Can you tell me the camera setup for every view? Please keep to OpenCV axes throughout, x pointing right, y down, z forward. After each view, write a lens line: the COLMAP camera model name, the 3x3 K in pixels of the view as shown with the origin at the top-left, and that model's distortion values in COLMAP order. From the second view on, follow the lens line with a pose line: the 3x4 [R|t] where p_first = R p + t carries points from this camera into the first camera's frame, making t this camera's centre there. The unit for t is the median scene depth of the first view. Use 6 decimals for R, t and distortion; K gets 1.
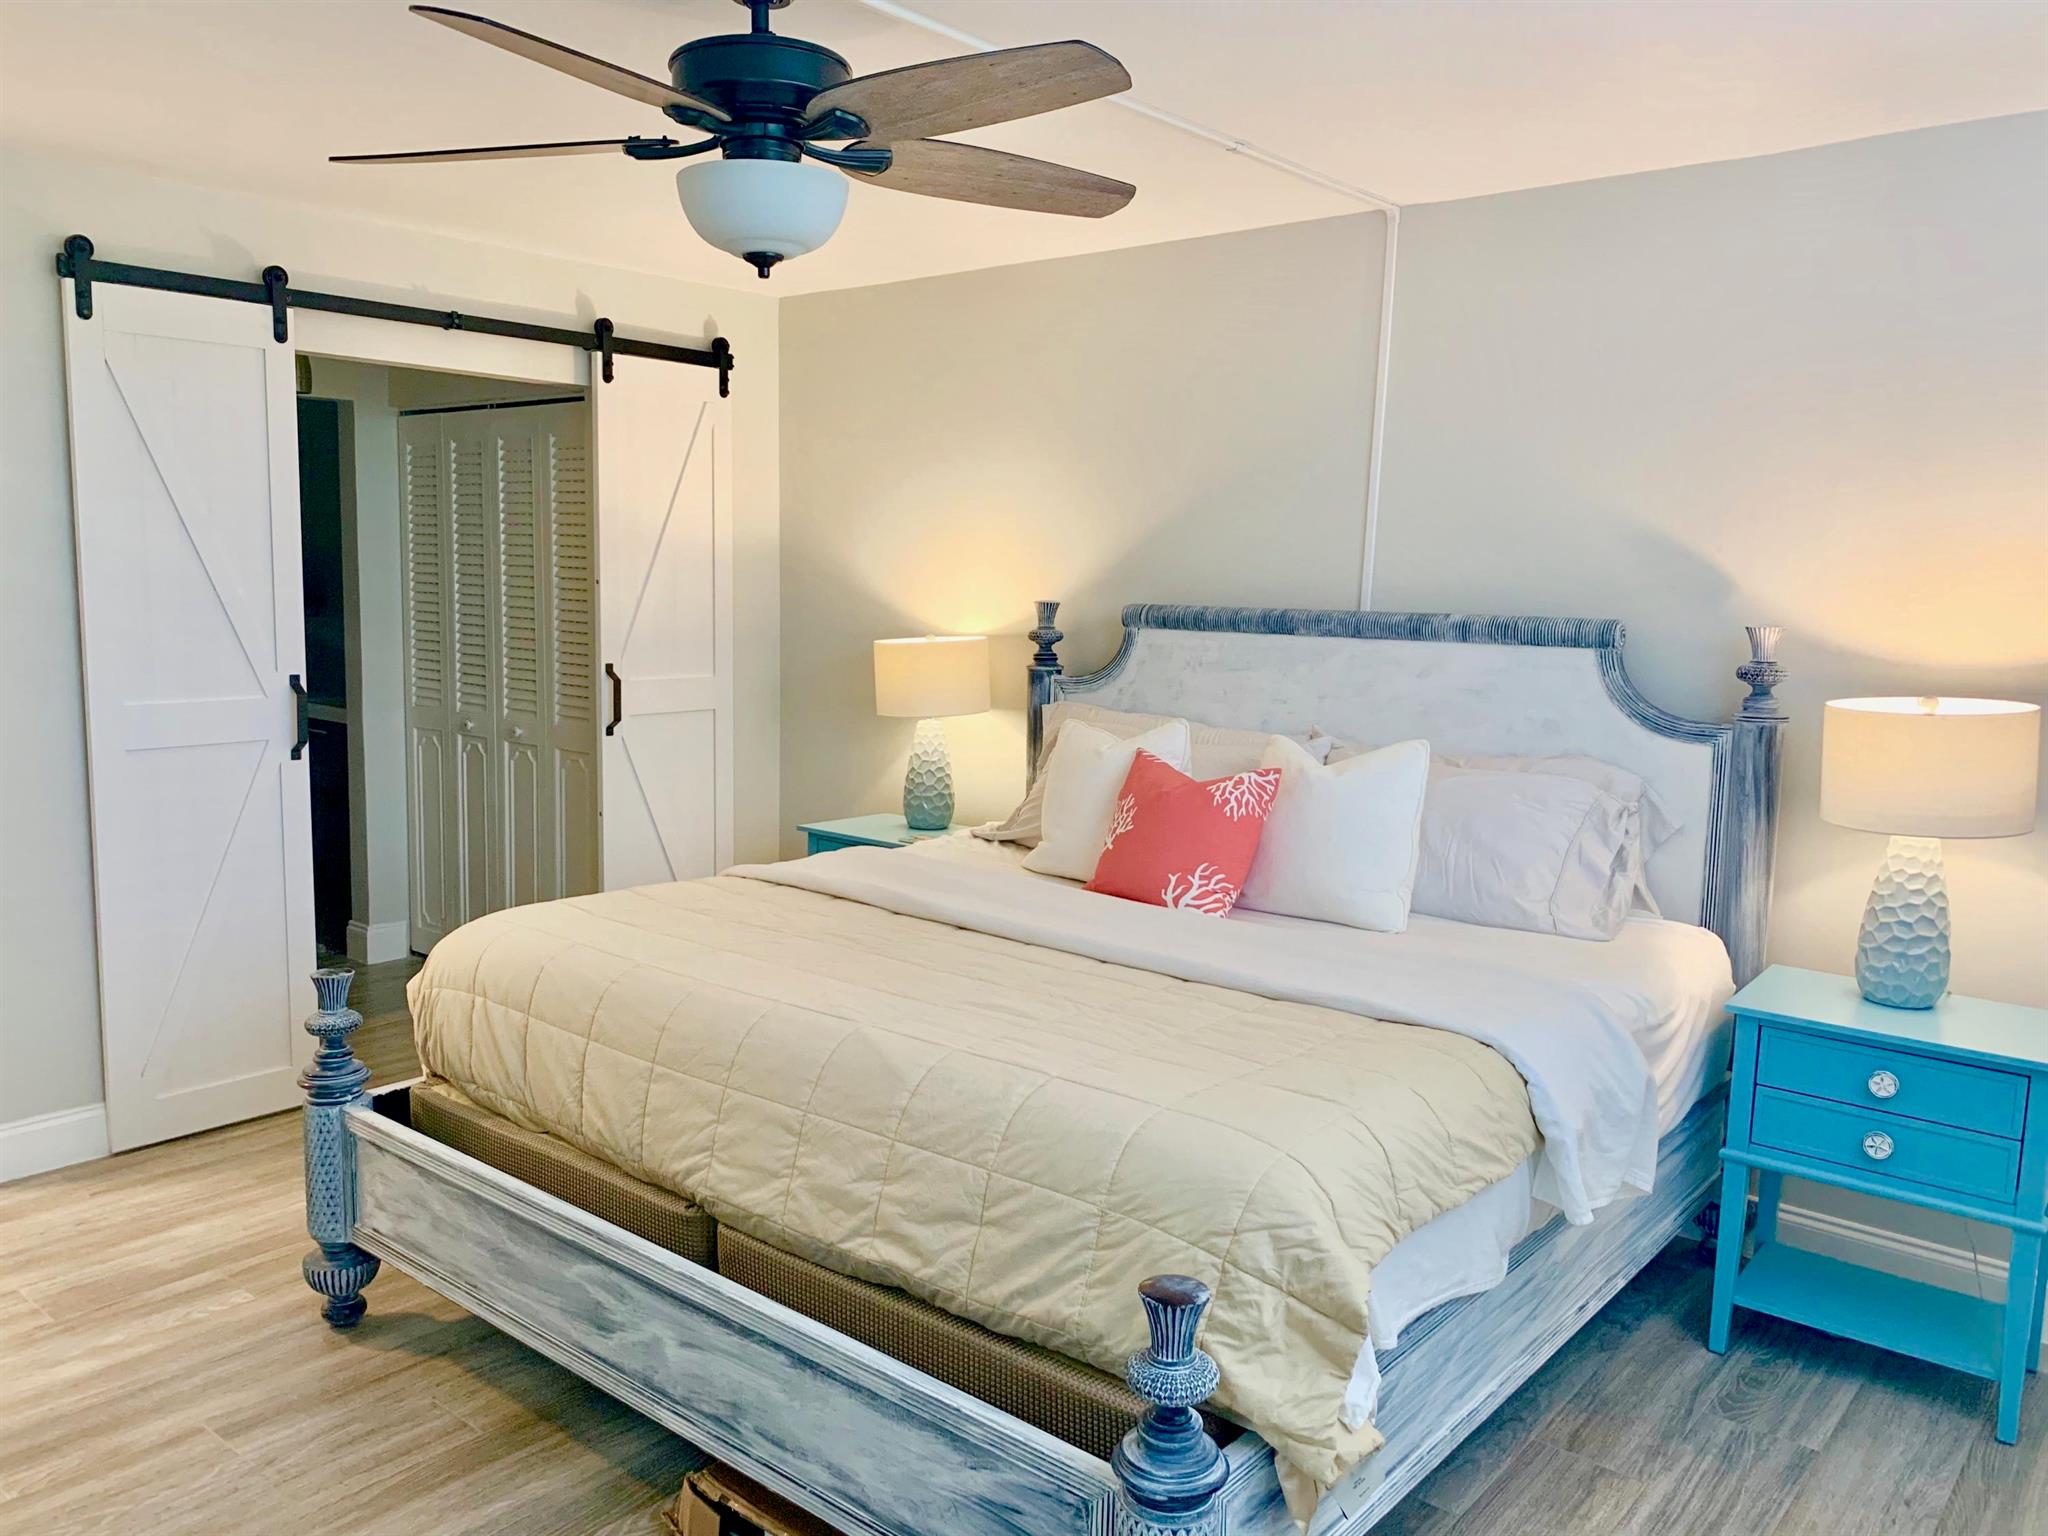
lens RADIAL K [[1580.9, 0, 1027.8], [0, 1580.9, 763.3], [0, 0, 1]] dist [0.030962, -0.051542]
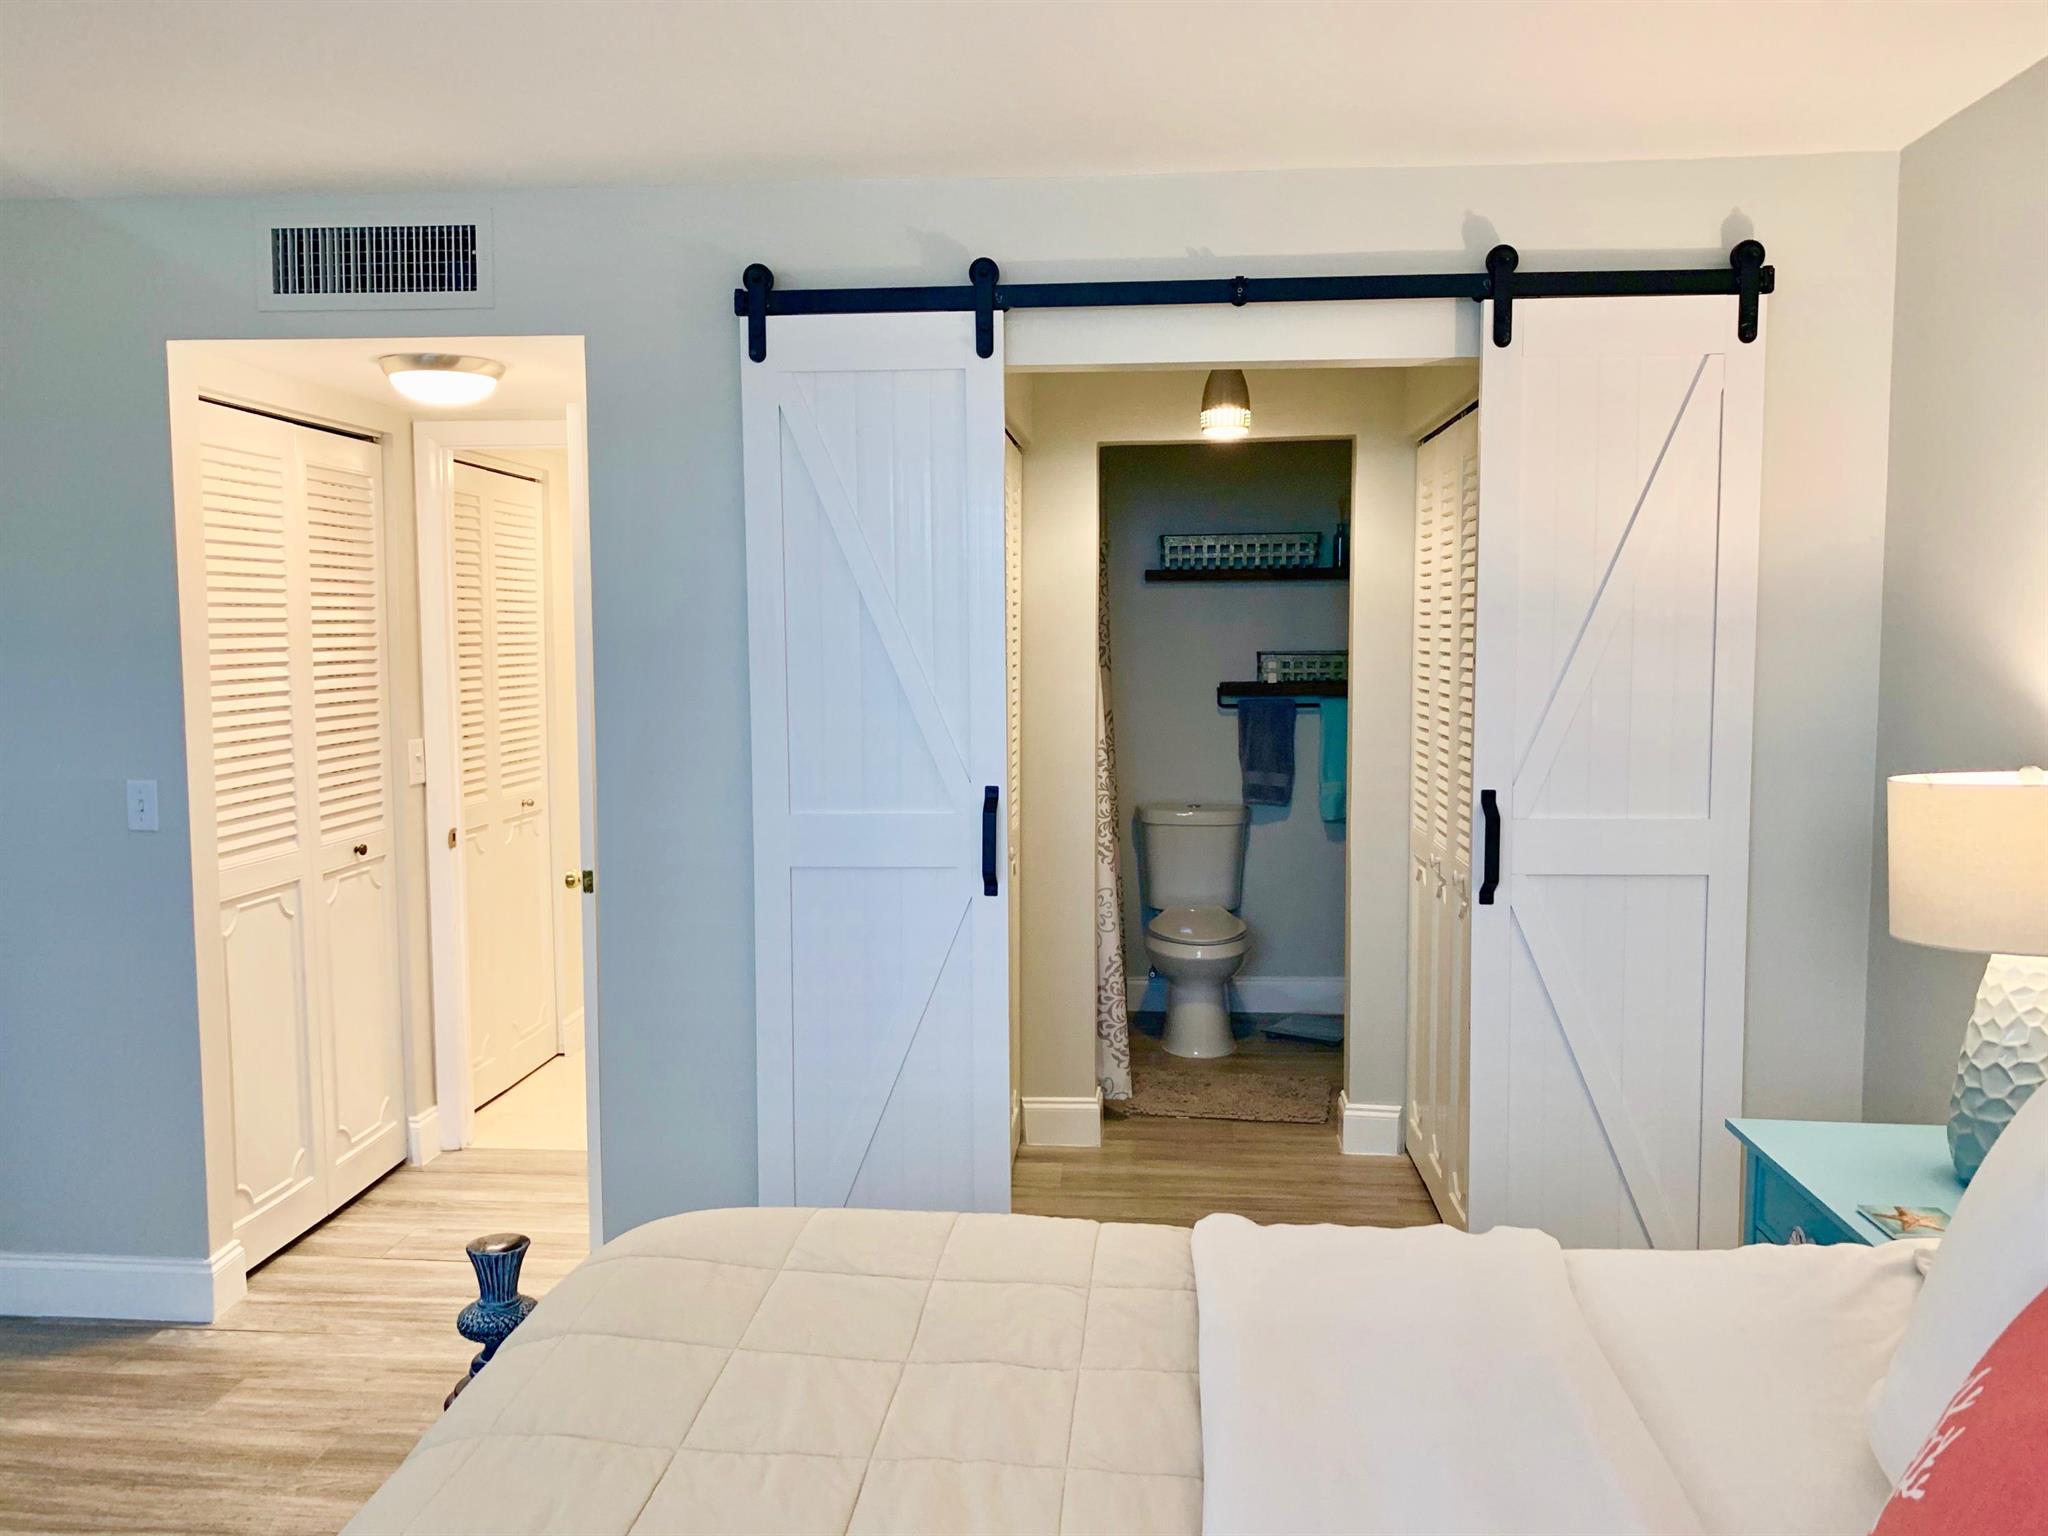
lens RADIAL K [[1580.9, 0, 1028.1], [0, 1580.9, 773.5], [0, 0, 1]] dist [0.030962, -0.051542]
pose [[0.567869, 0.052938, -0.821415, 0.171169], [-0.086023, 0.996282, 0.004737, -0.064777], [0.818611, 0.067971, 0.570312, 0.554350]]
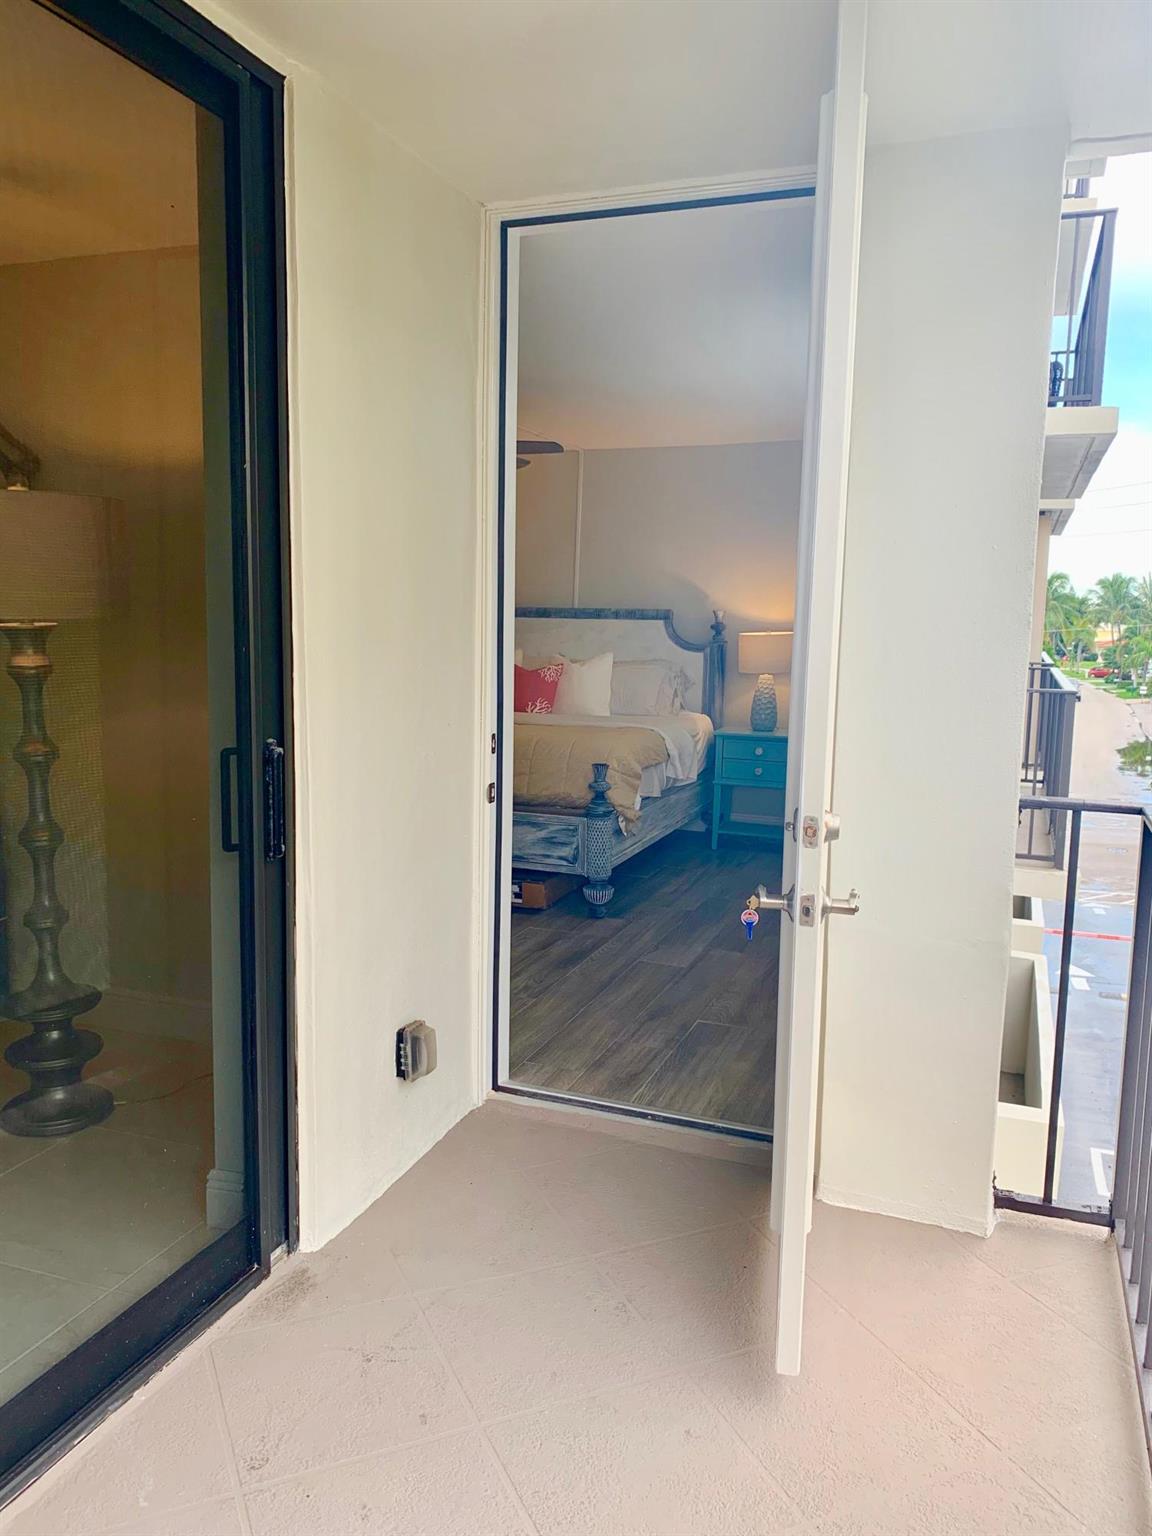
lens RADIAL K [[1185.7, 0, 563.9], [0, 1185.7, 769.3], [0, 0, 1]] dist [0.030962, -0.051542]
pose [[0.950155, -0.050965, 0.307586, -0.428575], [0.043774, 0.998584, 0.030235, 0.110566], [-0.308691, -0.015264, 0.951040, -0.863840]]
